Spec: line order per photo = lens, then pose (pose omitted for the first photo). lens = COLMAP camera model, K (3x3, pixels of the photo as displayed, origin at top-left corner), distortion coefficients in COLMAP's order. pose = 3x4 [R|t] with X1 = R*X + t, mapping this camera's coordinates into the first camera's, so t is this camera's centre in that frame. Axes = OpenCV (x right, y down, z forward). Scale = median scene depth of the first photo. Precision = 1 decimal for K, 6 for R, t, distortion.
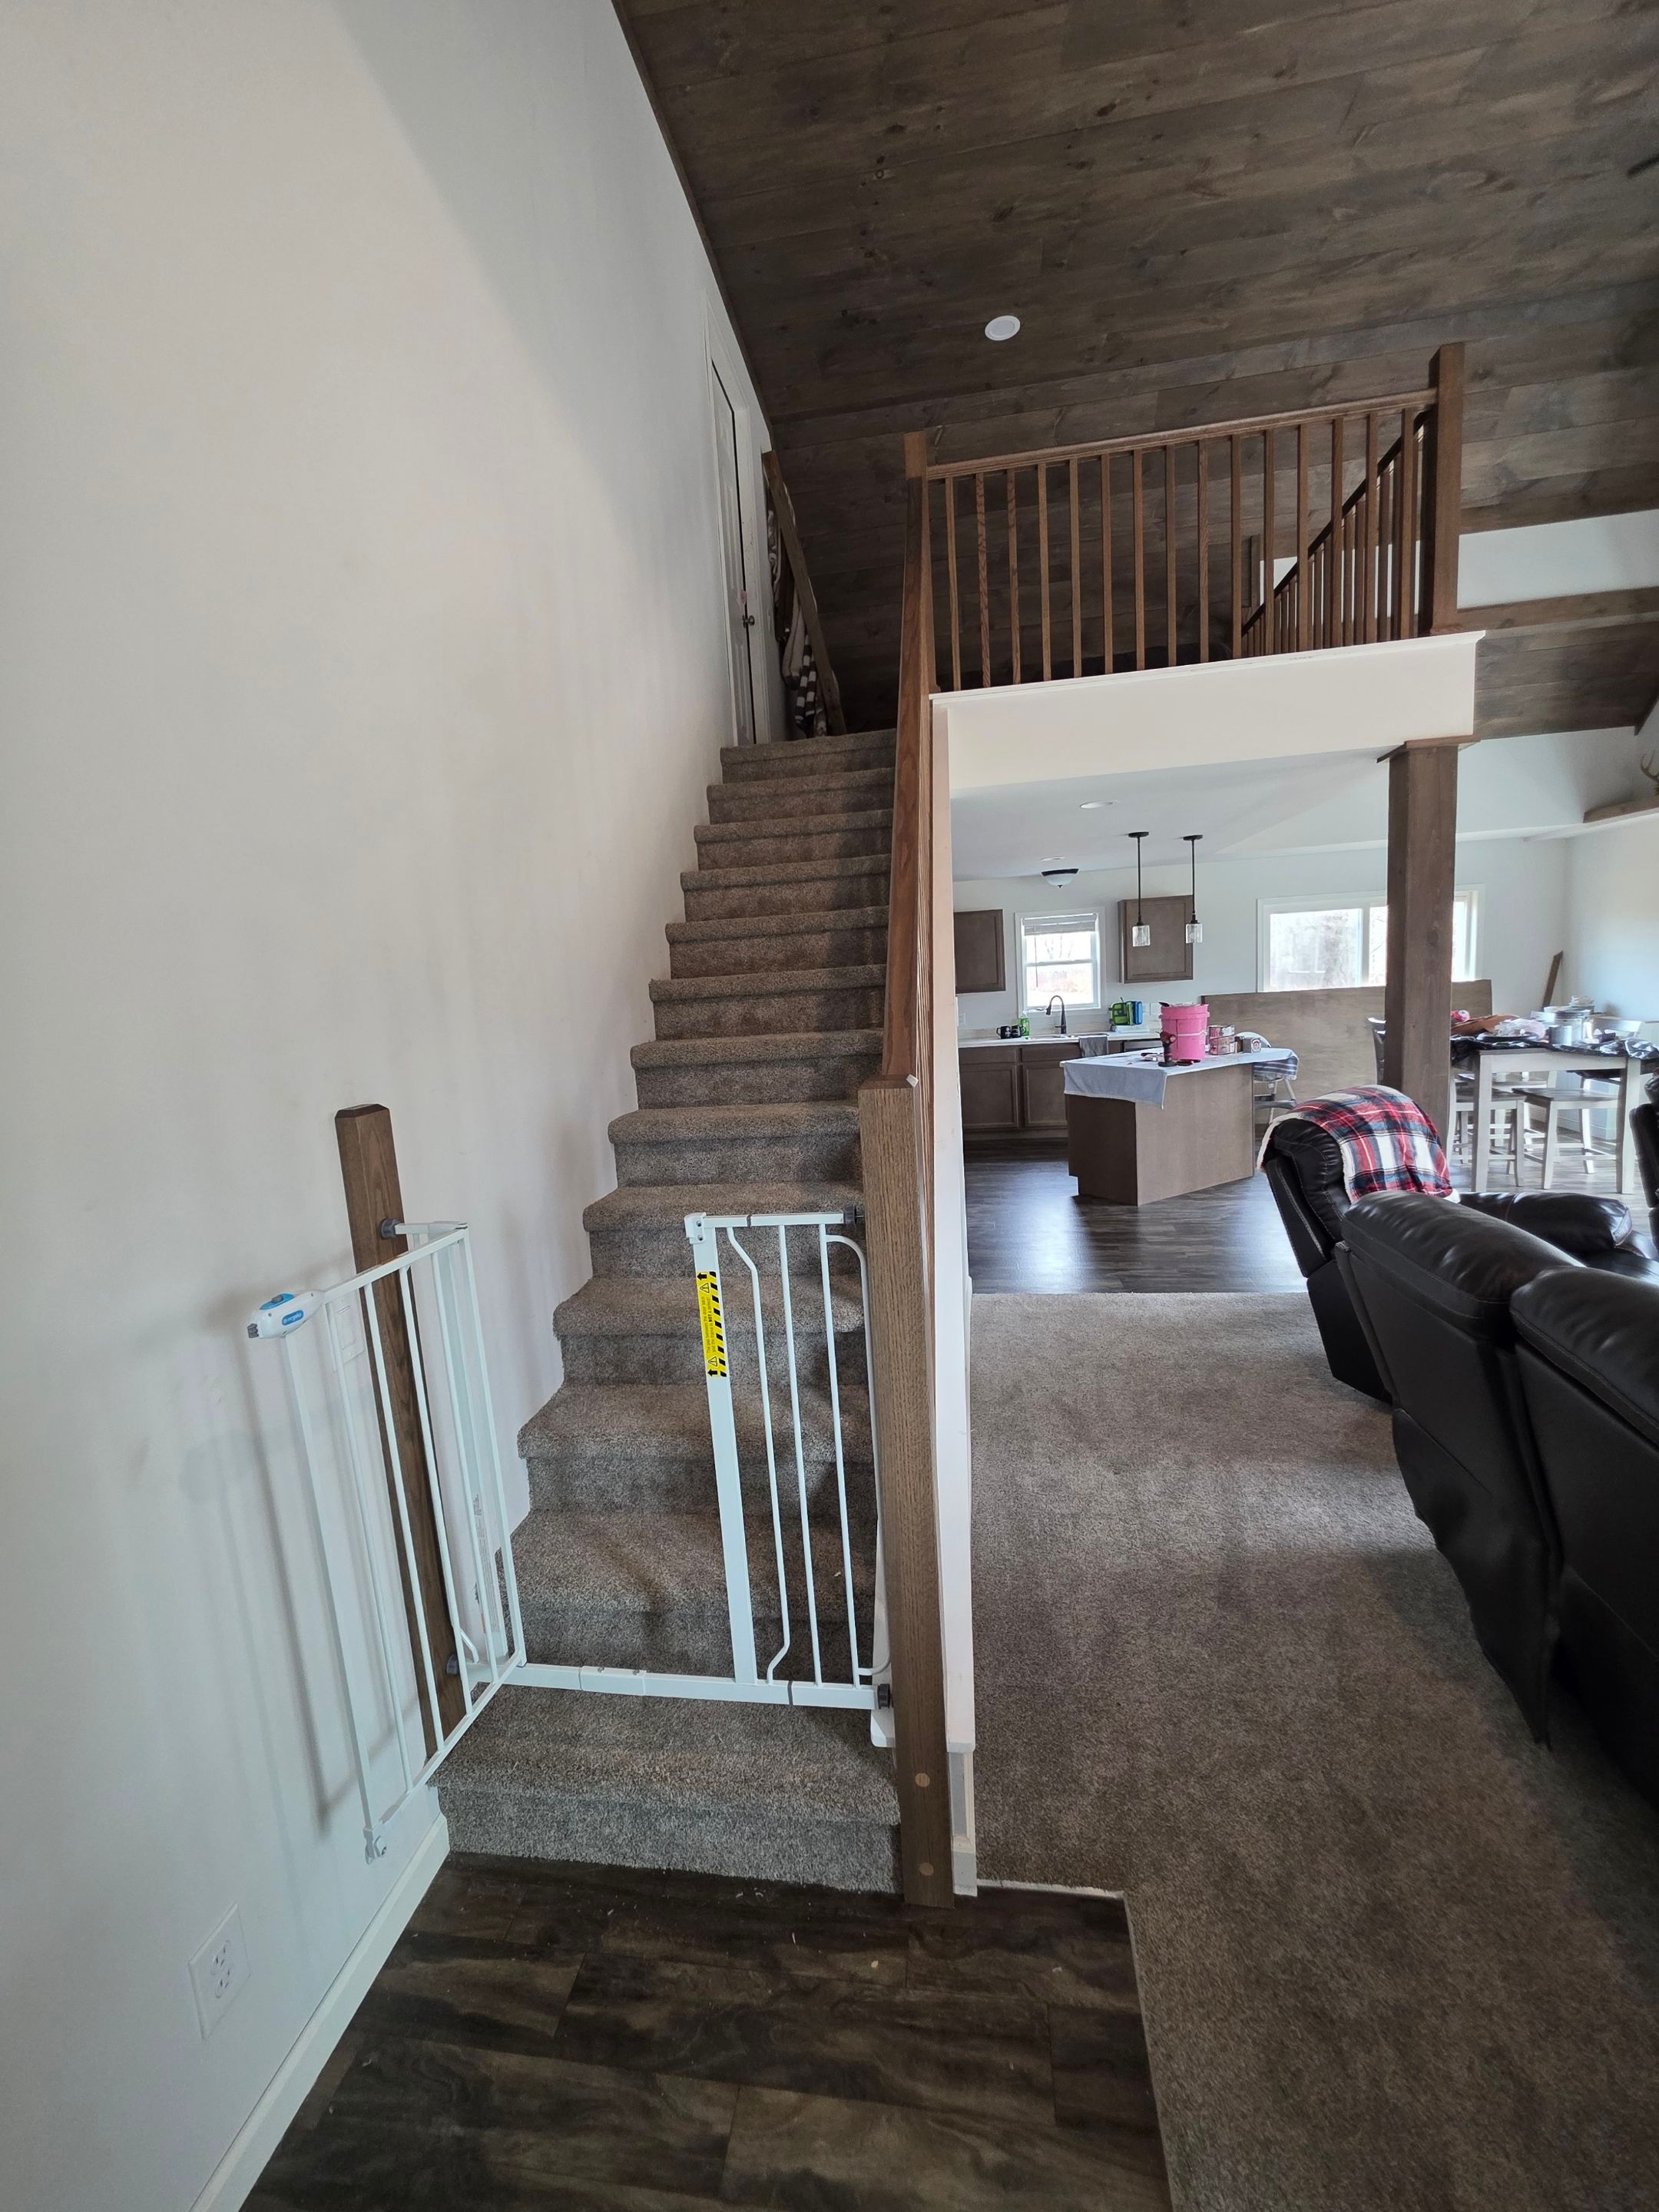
lens RADIAL K [[879.5, 0, 834.6], [0, 879.5, 1088.7], [0, 0, 1]] dist [0.000897, -0.000194]
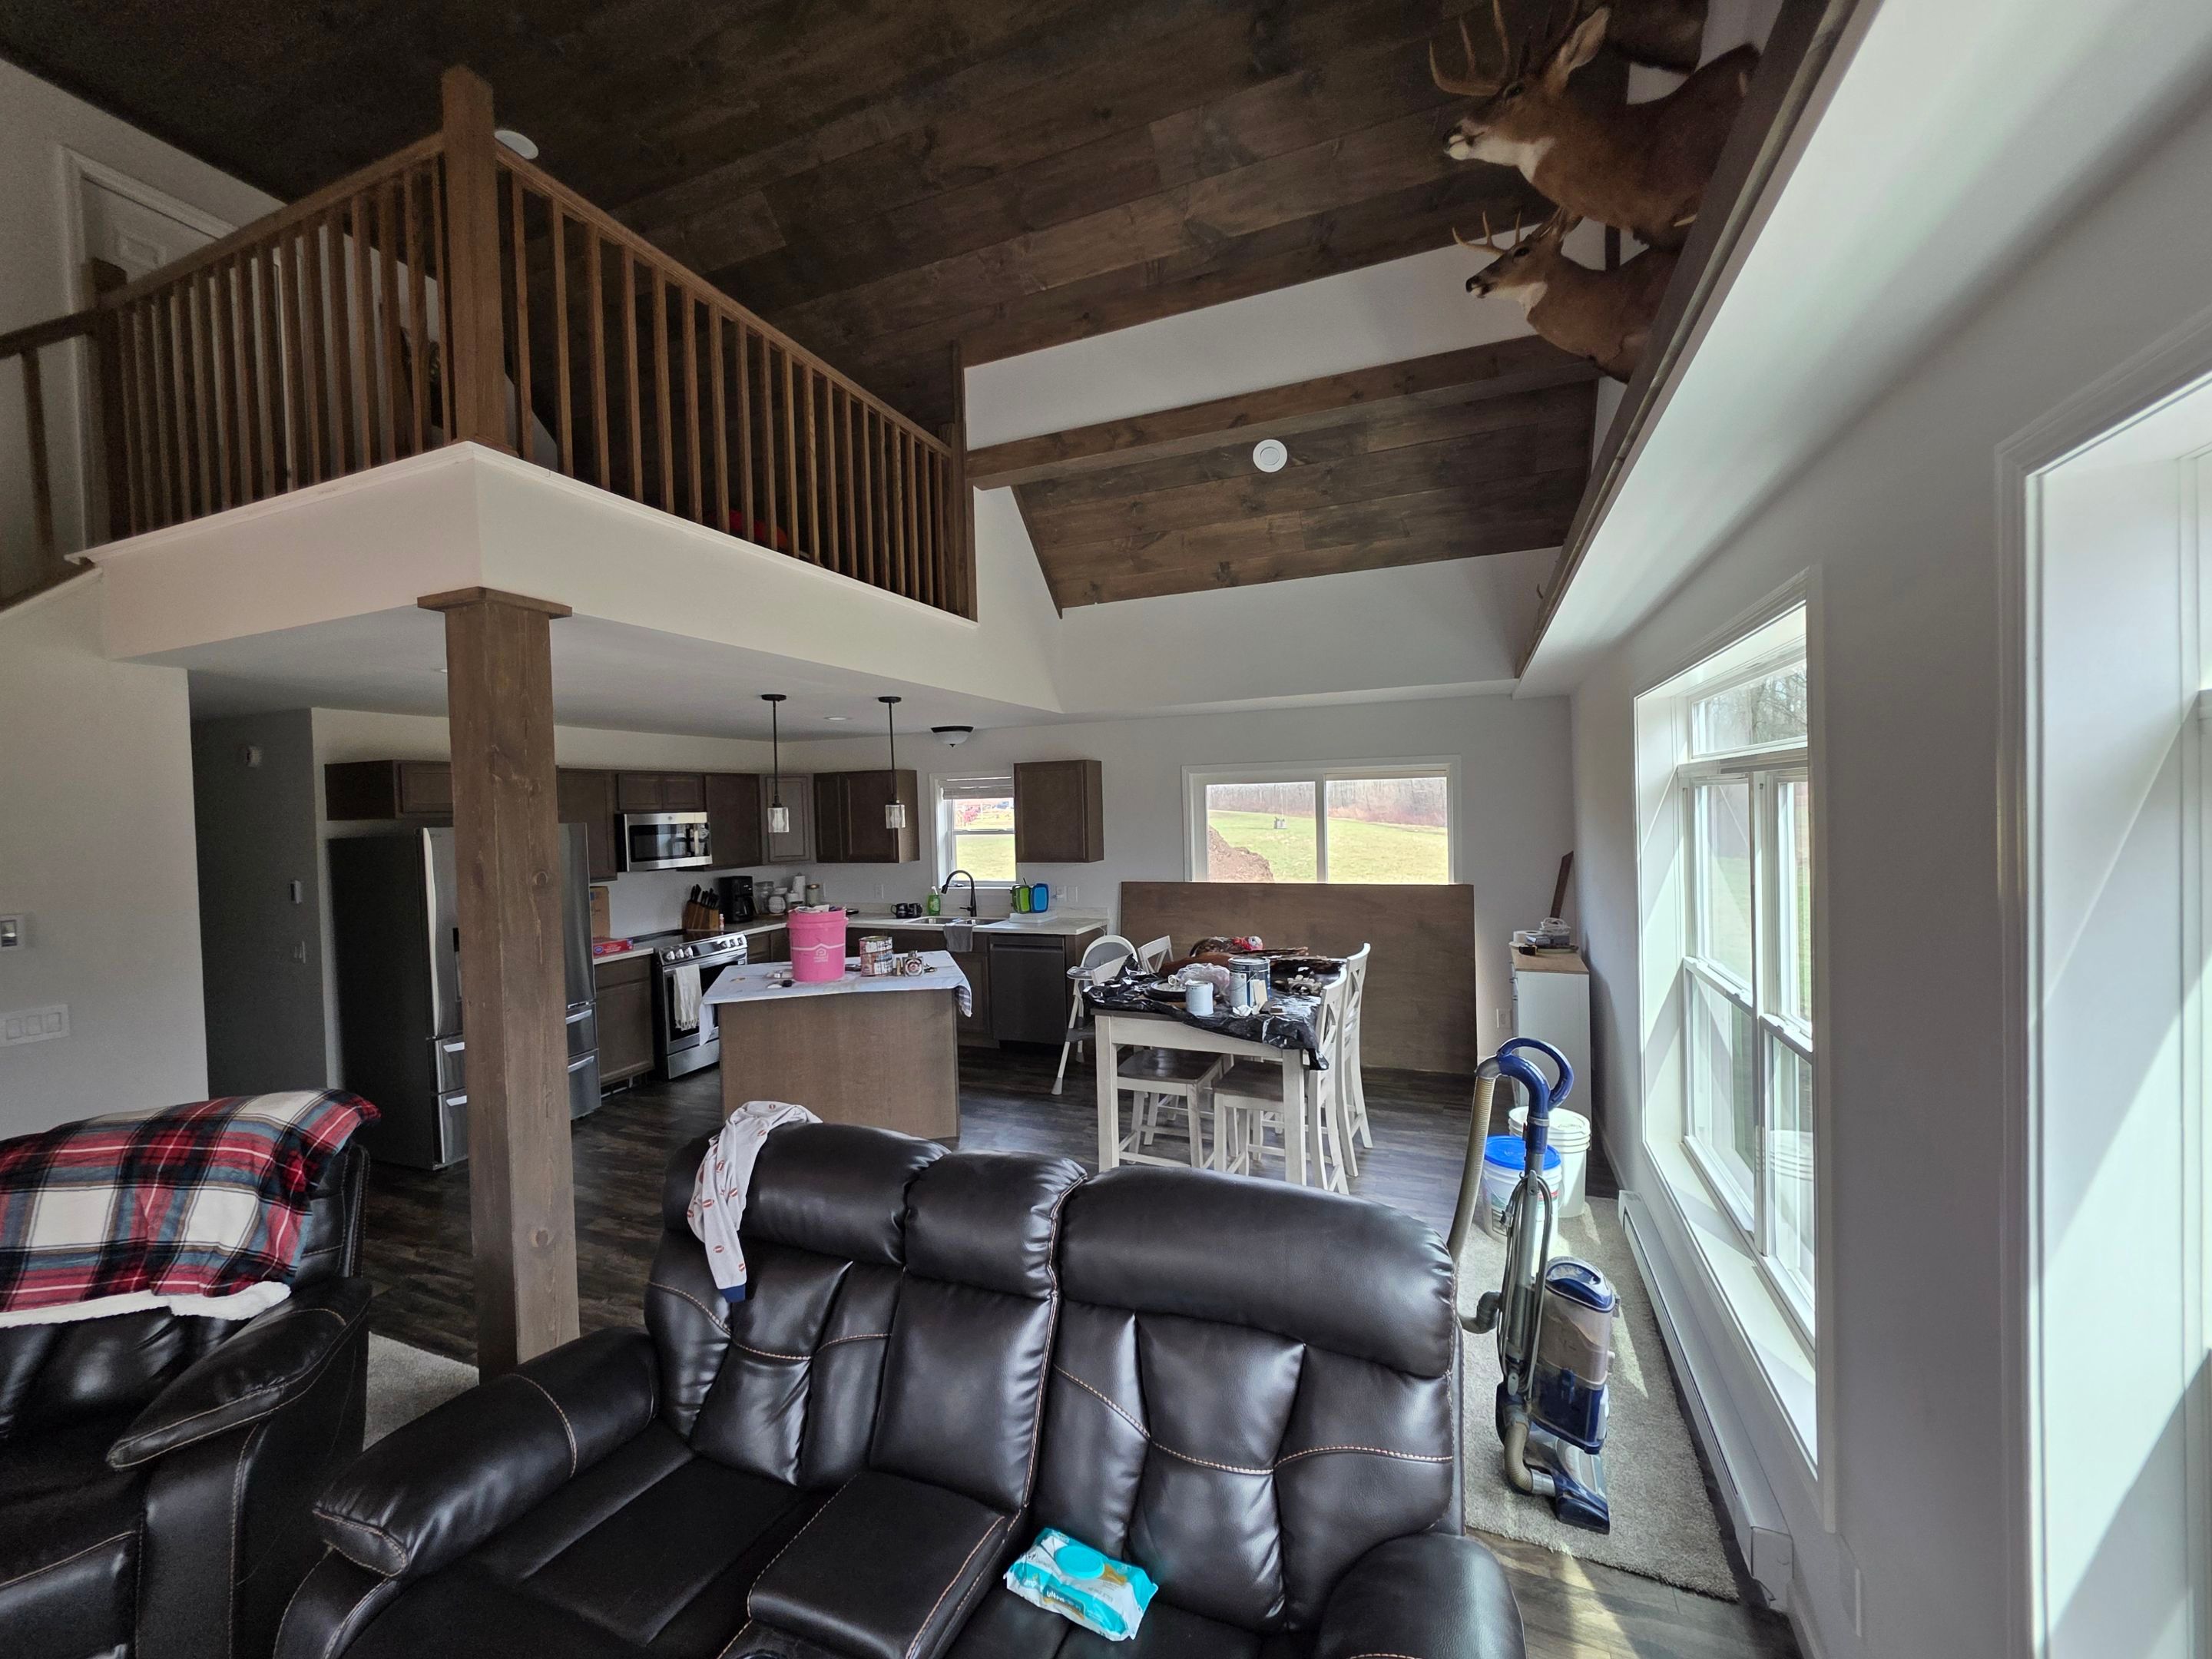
lens RADIAL K [[888.4, 0, 1089.0], [0, 888.4, 824.7], [0, 0, 1]] dist [0.004633, 0.000032]
pose [[0.968993, 0.041963, -0.243499, 0.602055], [-0.066602, 0.993356, -0.093850, -0.081525], [0.237943, 0.107157, 0.965350, 0.205114]]
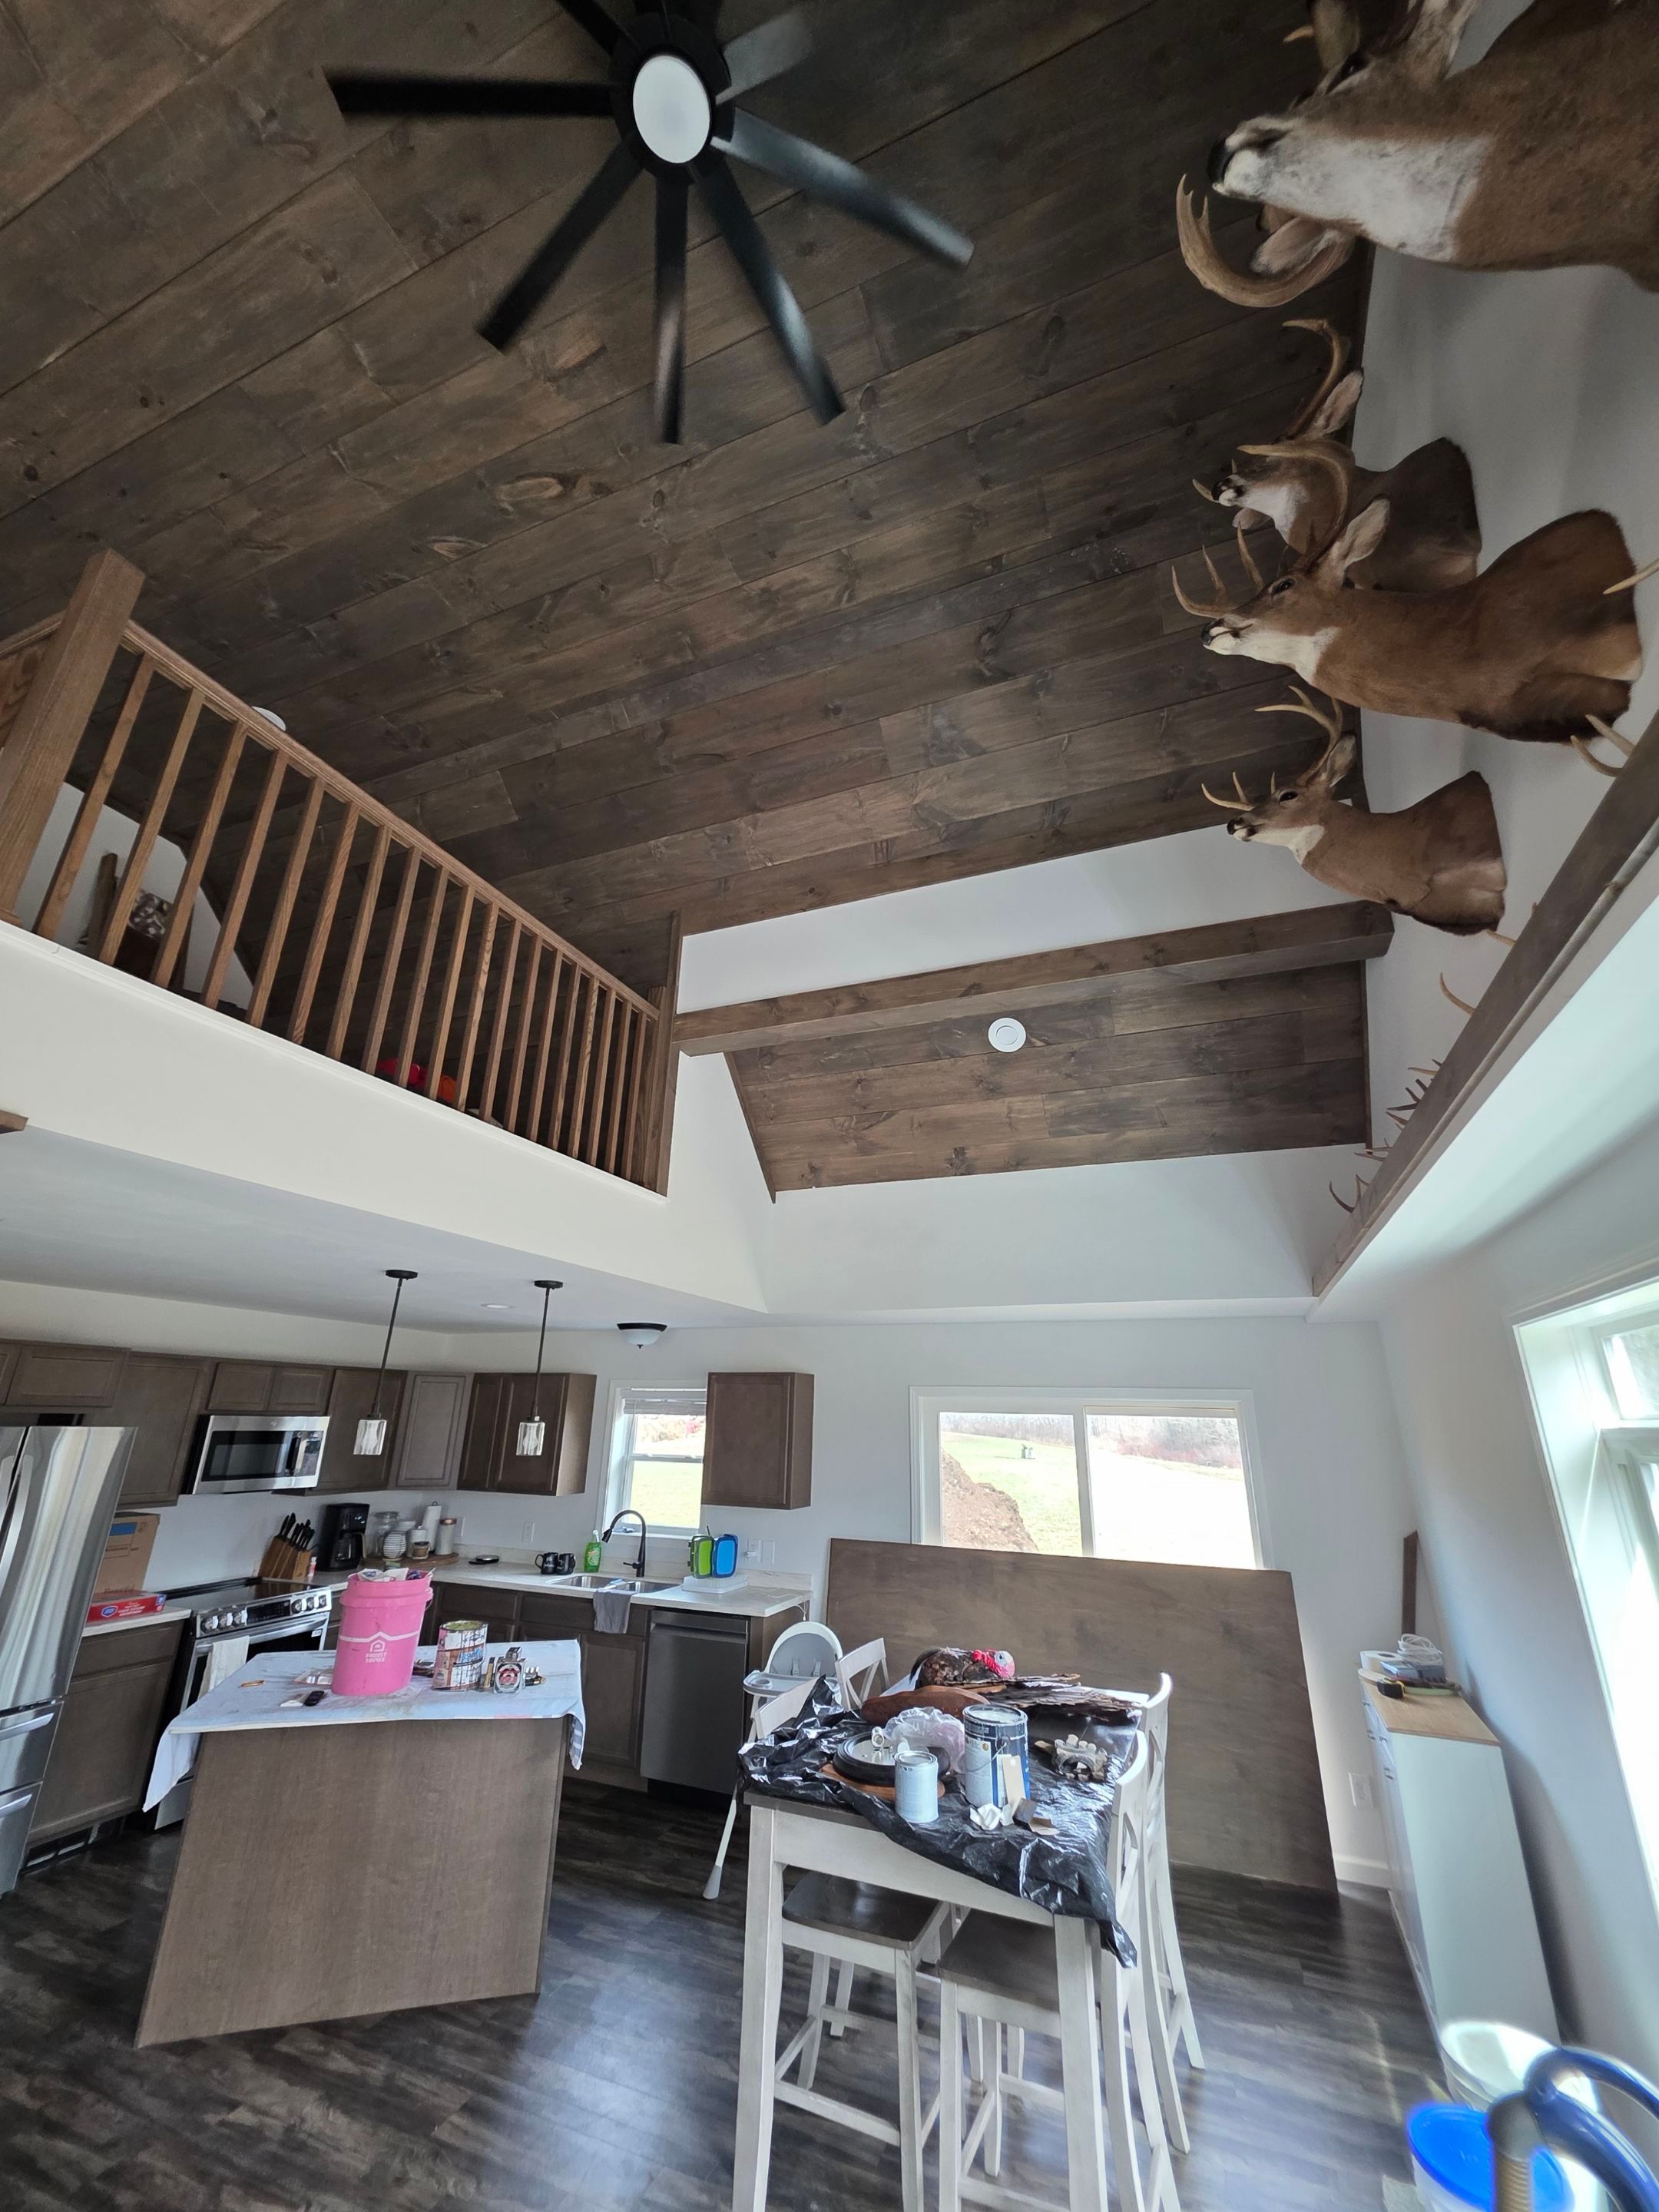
lens RADIAL K [[879.5, 0, 834.6], [0, 879.5, 1088.7], [0, 0, 1]] dist [0.000897, -0.000194]
pose [[0.968578, -0.004937, -0.248661, 0.595363], [-0.112734, 0.882479, -0.456642, -0.105519], [0.221692, 0.470326, 0.854193, 0.318734]]
